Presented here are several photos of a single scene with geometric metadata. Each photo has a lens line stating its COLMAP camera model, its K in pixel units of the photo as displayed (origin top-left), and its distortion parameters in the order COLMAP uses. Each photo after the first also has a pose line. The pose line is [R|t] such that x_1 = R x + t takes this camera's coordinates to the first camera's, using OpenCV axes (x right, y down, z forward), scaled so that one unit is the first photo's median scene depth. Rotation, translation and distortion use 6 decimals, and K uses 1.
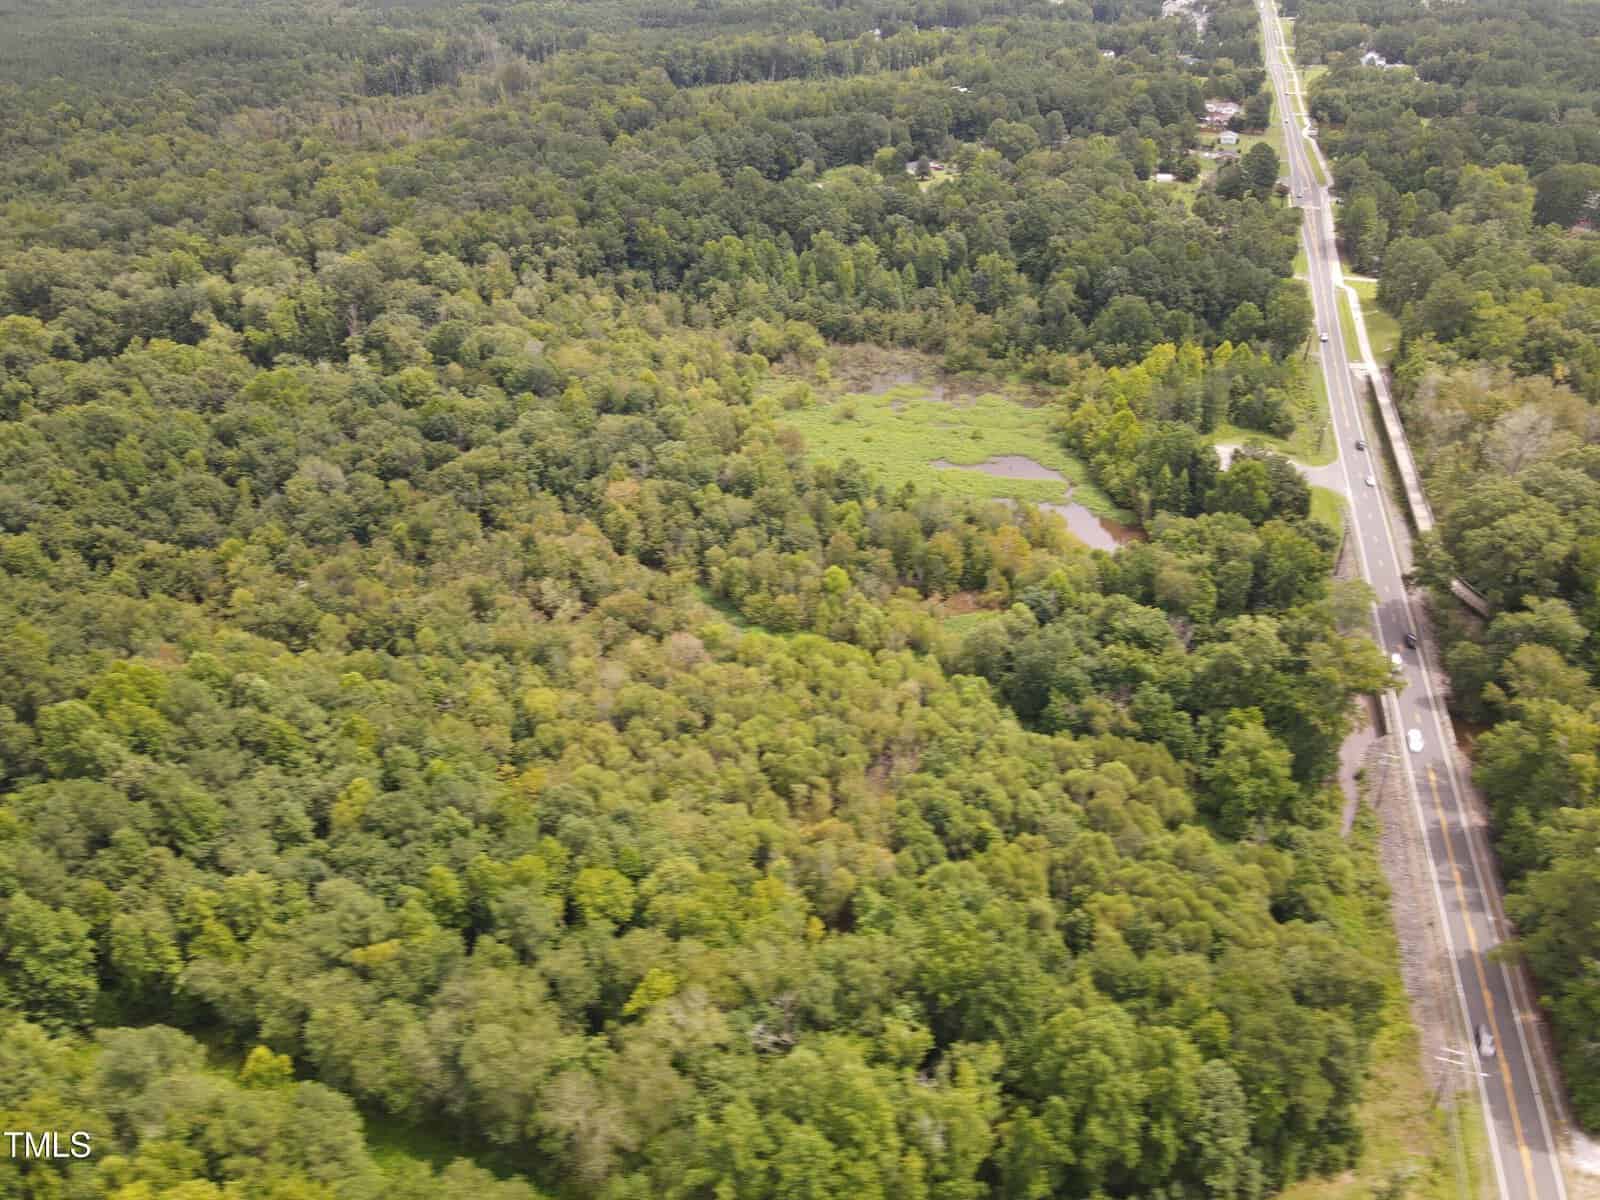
lens RADIAL K [[1152.5, 0, 800.0], [0, 1152.5, 600.0], [0, 0, 1]] dist [0.001348, 0.013051]
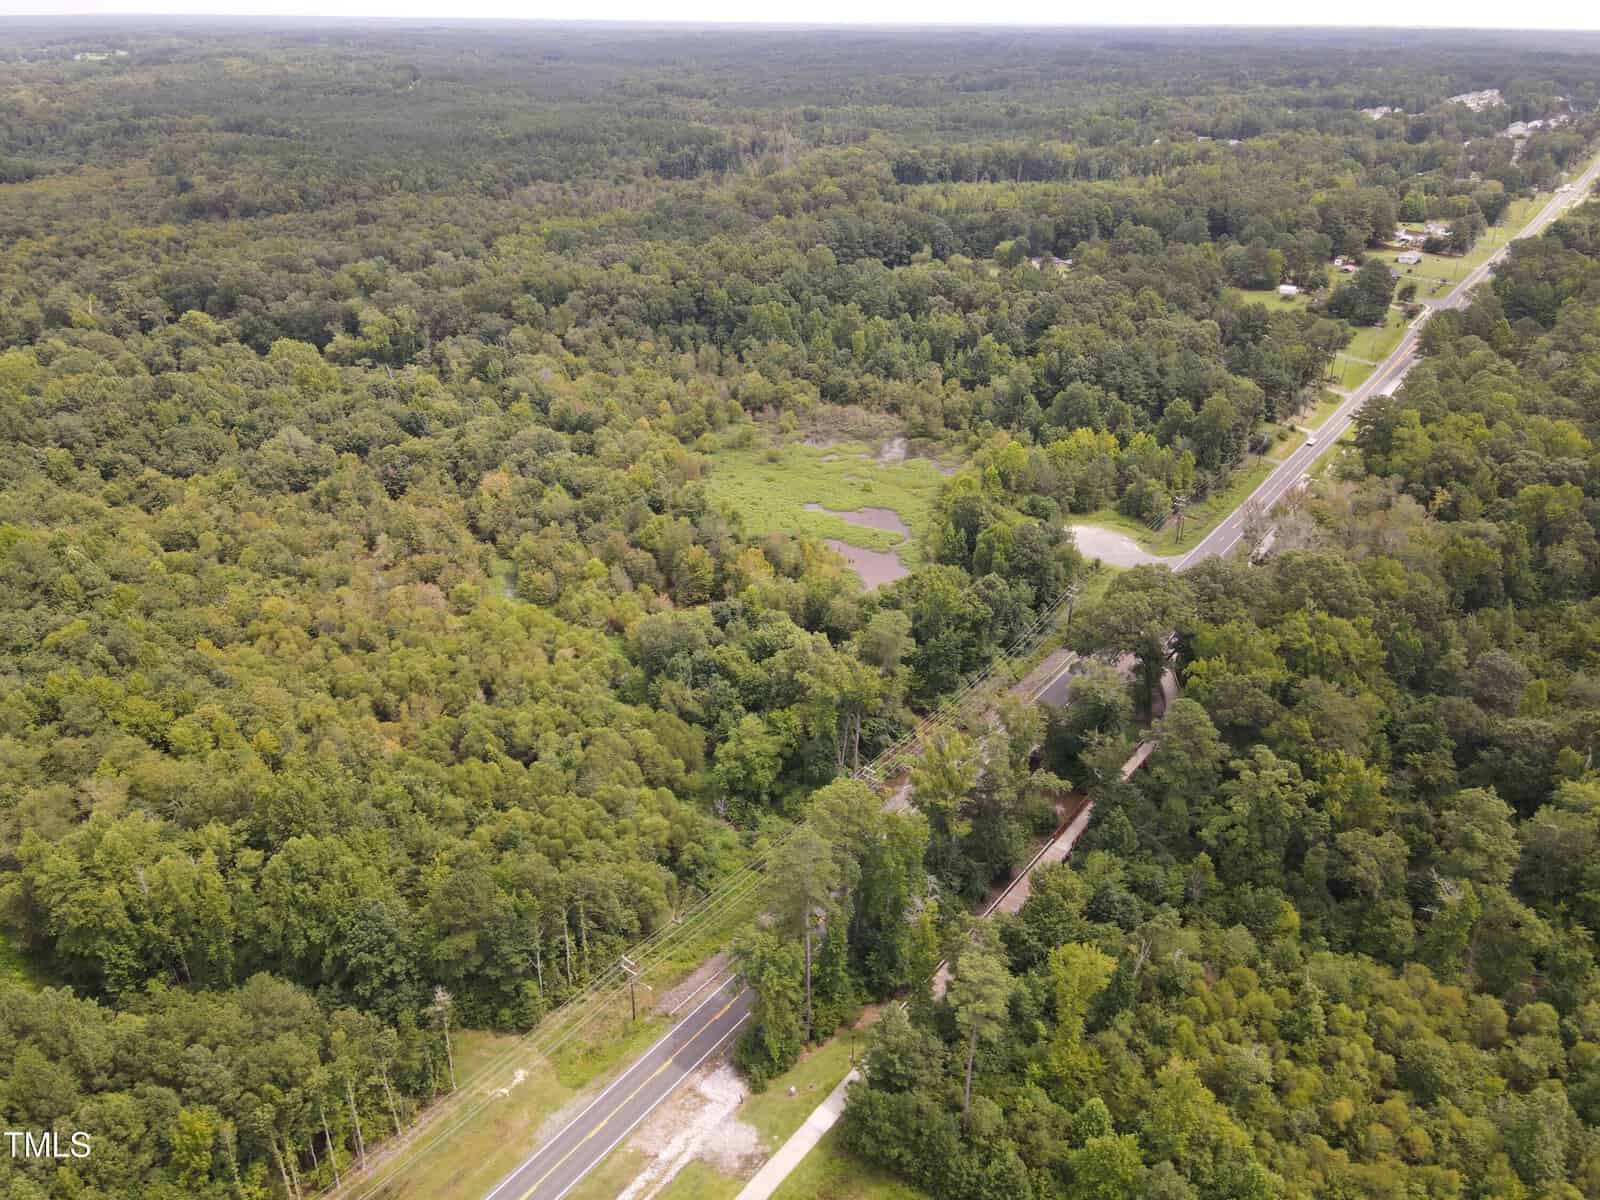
lens RADIAL K [[1152.5, 0, 800.0], [0, 1152.5, 600.0], [0, 0, 1]] dist [0.001348, 0.013051]
pose [[0.944689, 0.153615, -0.289769, 0.361385], [-0.175516, 0.983154, -0.051008, 0.022342], [0.277052, 0.099046, 0.955737, -0.033626]]
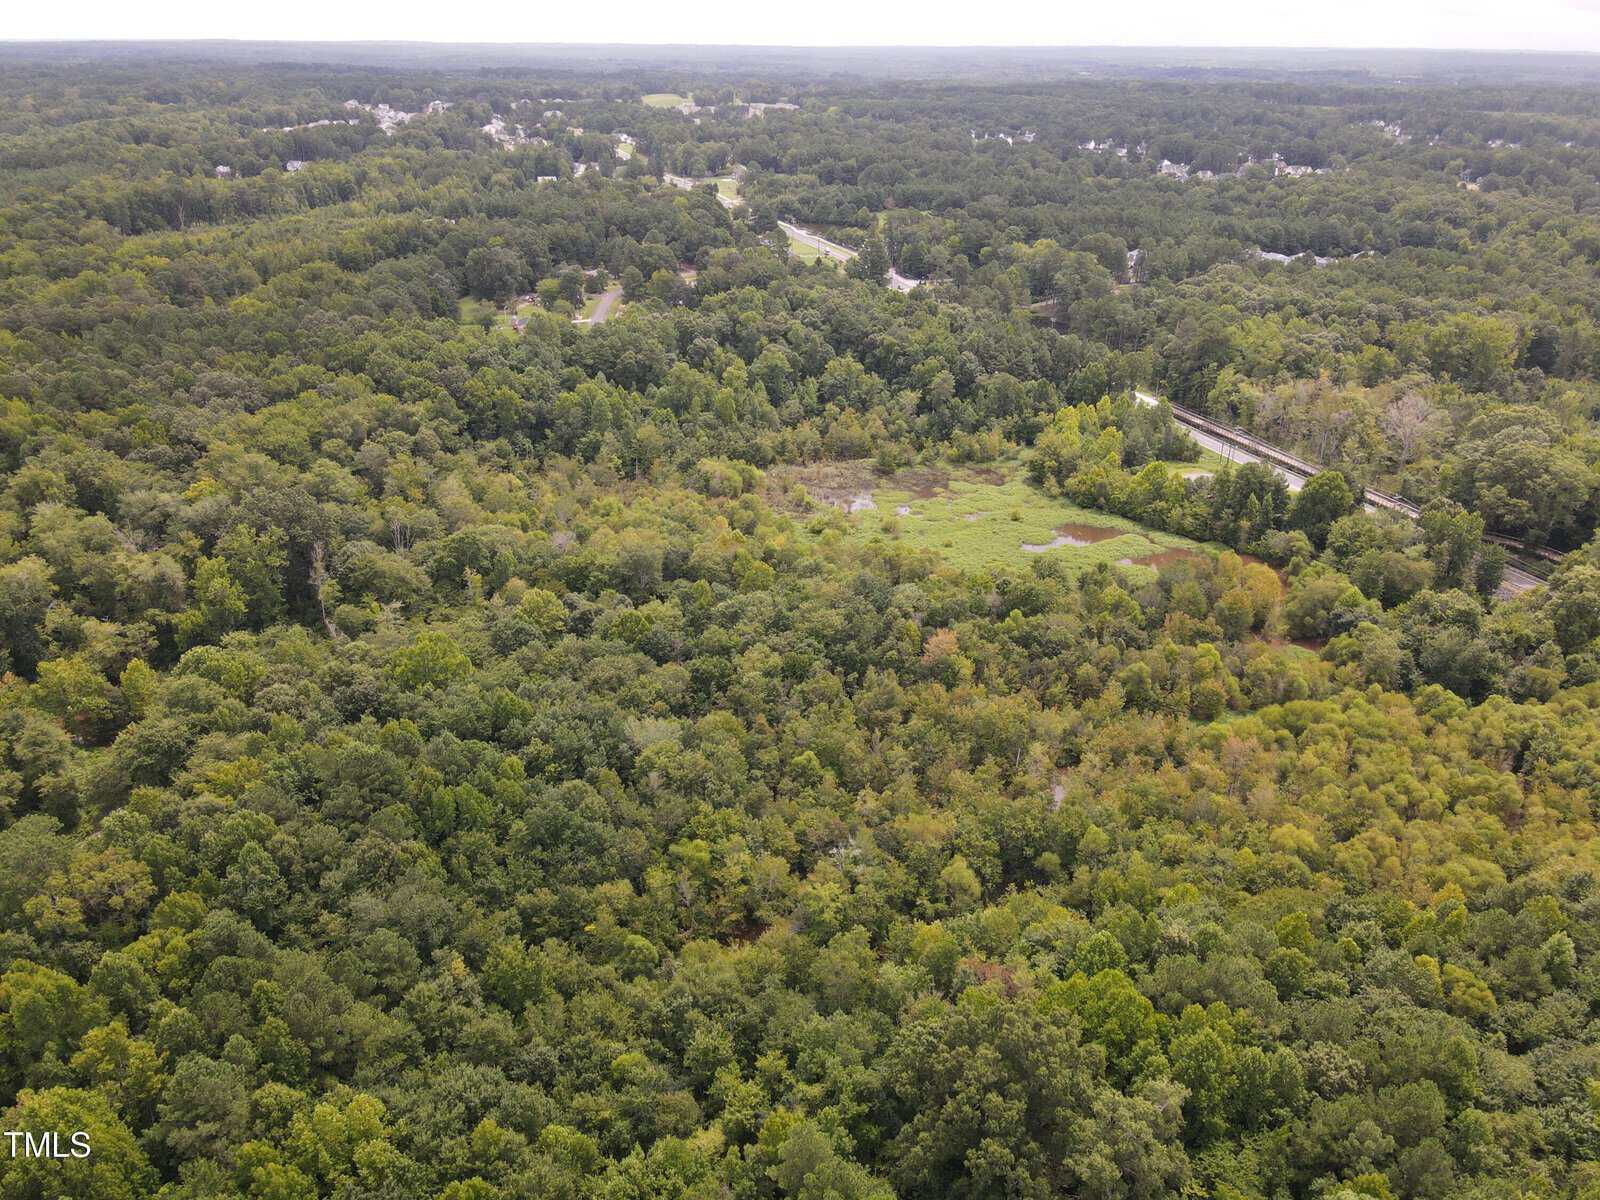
lens RADIAL K [[1152.5, 0, 800.0], [0, 1152.5, 600.0], [0, 0, 1]] dist [0.001348, 0.013051]
pose [[0.794820, -0.261212, 0.547749, -0.511250], [0.309345, 0.950939, 0.004607, -0.116474], [-0.522080, 0.165782, 0.836630, 0.199253]]
